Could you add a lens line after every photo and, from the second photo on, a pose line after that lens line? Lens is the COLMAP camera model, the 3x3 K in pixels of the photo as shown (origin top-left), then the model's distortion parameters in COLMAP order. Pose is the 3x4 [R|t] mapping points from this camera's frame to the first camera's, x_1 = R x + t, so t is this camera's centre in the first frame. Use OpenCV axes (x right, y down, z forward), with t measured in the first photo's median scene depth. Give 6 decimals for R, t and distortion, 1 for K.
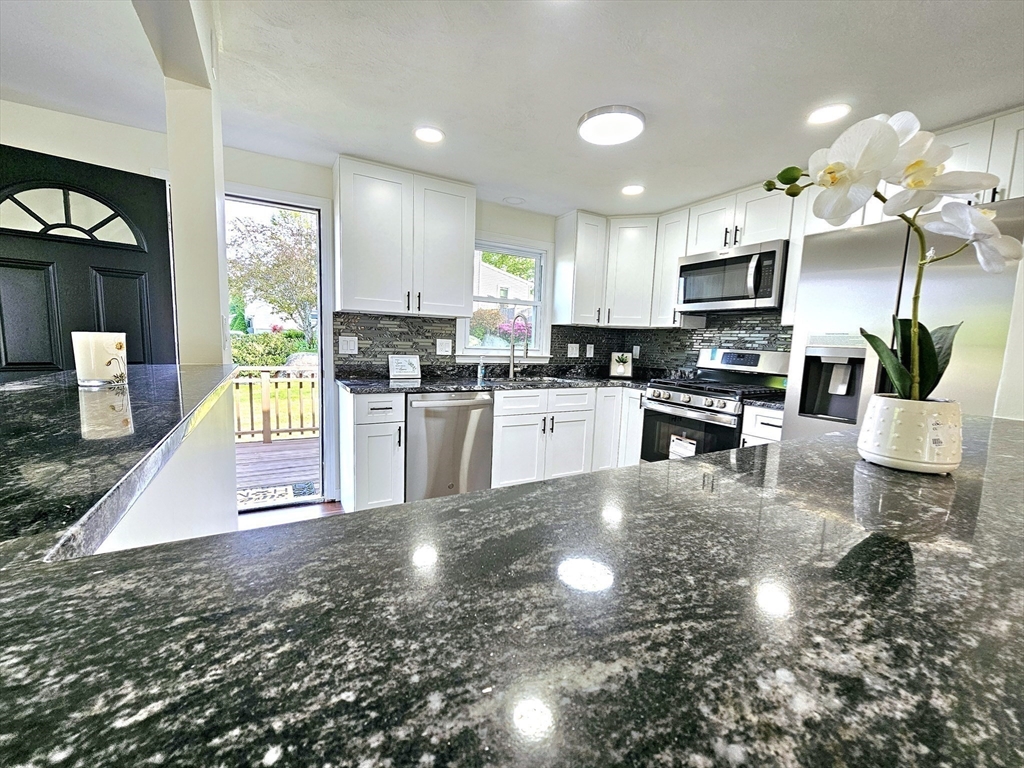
lens RADIAL K [[422.2, 0, 511.1], [0, 422.2, 388.4], [0, 0, 1]] dist [-0.001592, 0.000302]
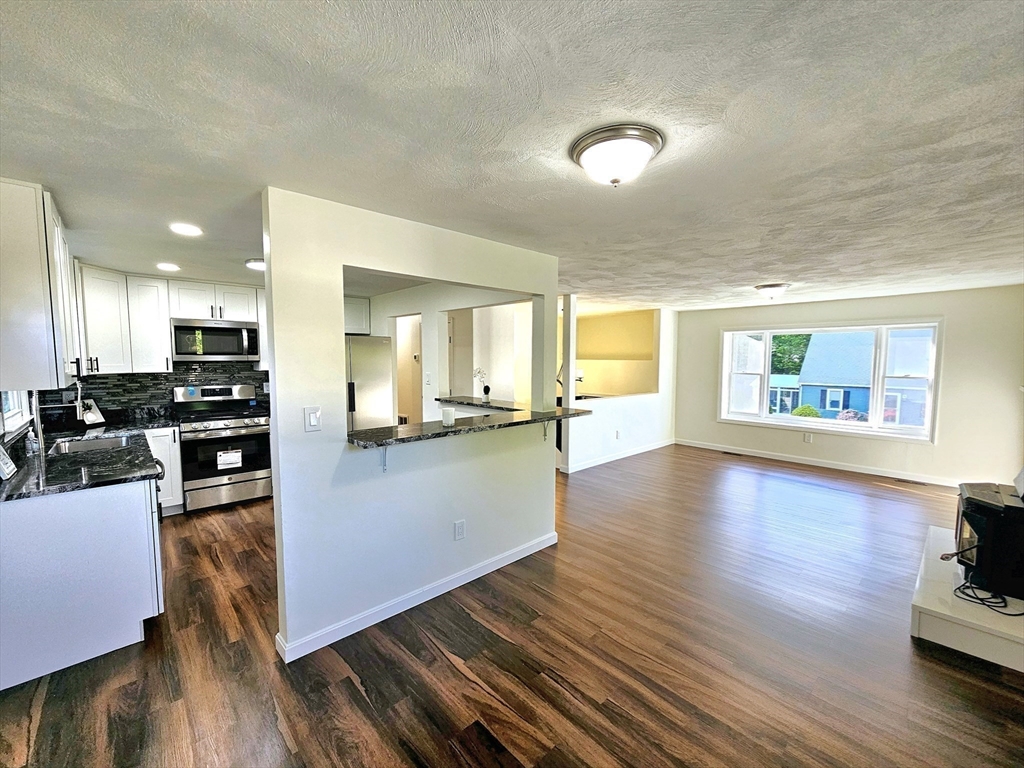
lens RADIAL K [[422.2, 0, 504.0], [0, 422.2, 389.0], [0, 0, 1]] dist [-0.001592, 0.000302]
pose [[-0.223382, -0.108682, 0.968653, -1.079577], [0.101117, 0.985819, 0.133927, -0.173010], [-0.969472, 0.127864, -0.209224, 0.329446]]
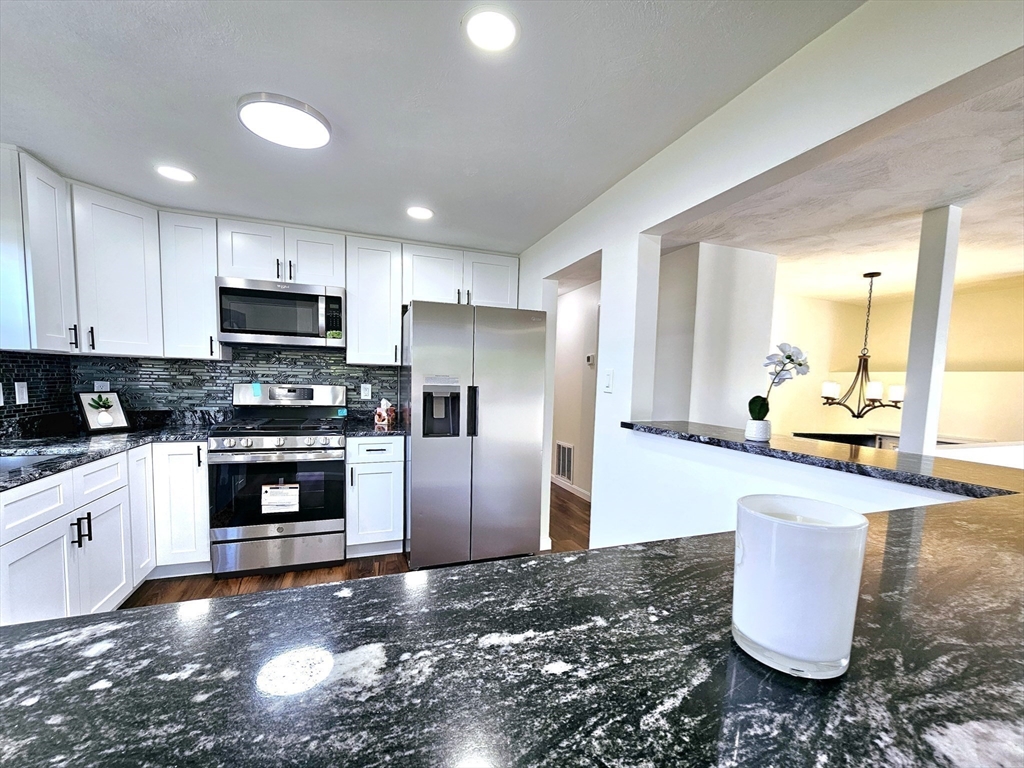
lens RADIAL K [[422.2, 0, 517.3], [0, 422.2, 416.7], [0, 0, 1]] dist [-0.001592, 0.000302]
pose [[0.161900, -0.118981, 0.979608, -0.350408], [0.091910, 0.990208, 0.105078, -0.070512], [-0.982518, 0.073024, 0.171250, 0.301227]]
